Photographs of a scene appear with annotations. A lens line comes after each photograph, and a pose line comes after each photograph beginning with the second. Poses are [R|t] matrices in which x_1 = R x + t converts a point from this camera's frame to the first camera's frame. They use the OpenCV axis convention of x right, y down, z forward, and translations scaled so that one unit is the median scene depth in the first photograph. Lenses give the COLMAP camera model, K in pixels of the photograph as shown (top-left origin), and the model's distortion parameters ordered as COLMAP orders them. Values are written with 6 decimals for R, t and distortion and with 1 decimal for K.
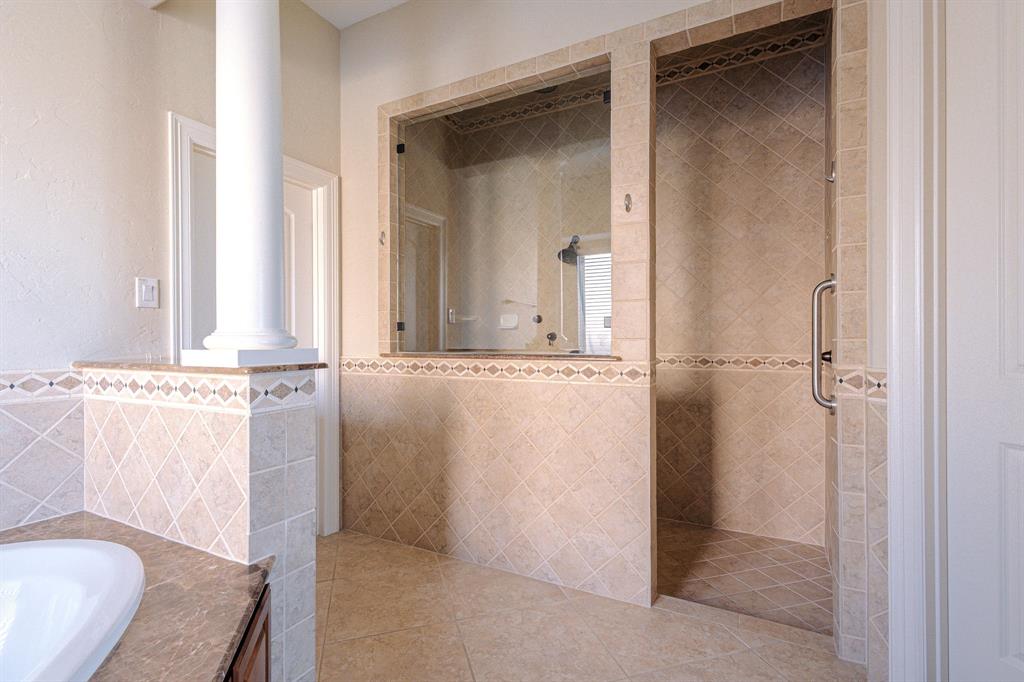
lens RADIAL K [[474.9, 0, 515.9], [0, 474.9, 339.9], [0, 0, 1]] dist [0.013998, -0.000149]
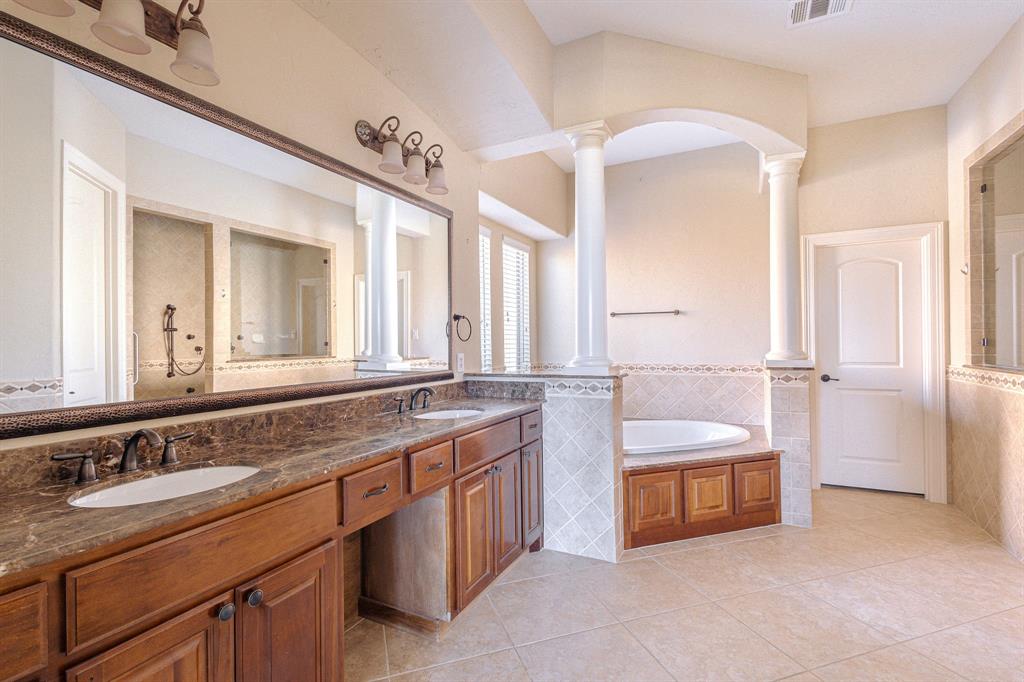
lens RADIAL K [[474.9, 0, 515.9], [0, 474.9, 339.9], [0, 0, 1]] dist [0.013998, -0.000149]
pose [[0.028910, -0.002199, -0.999580, 0.941795], [0.011721, 0.999930, -0.001861, -0.047337], [0.999513, -0.011662, 0.028934, -0.184151]]
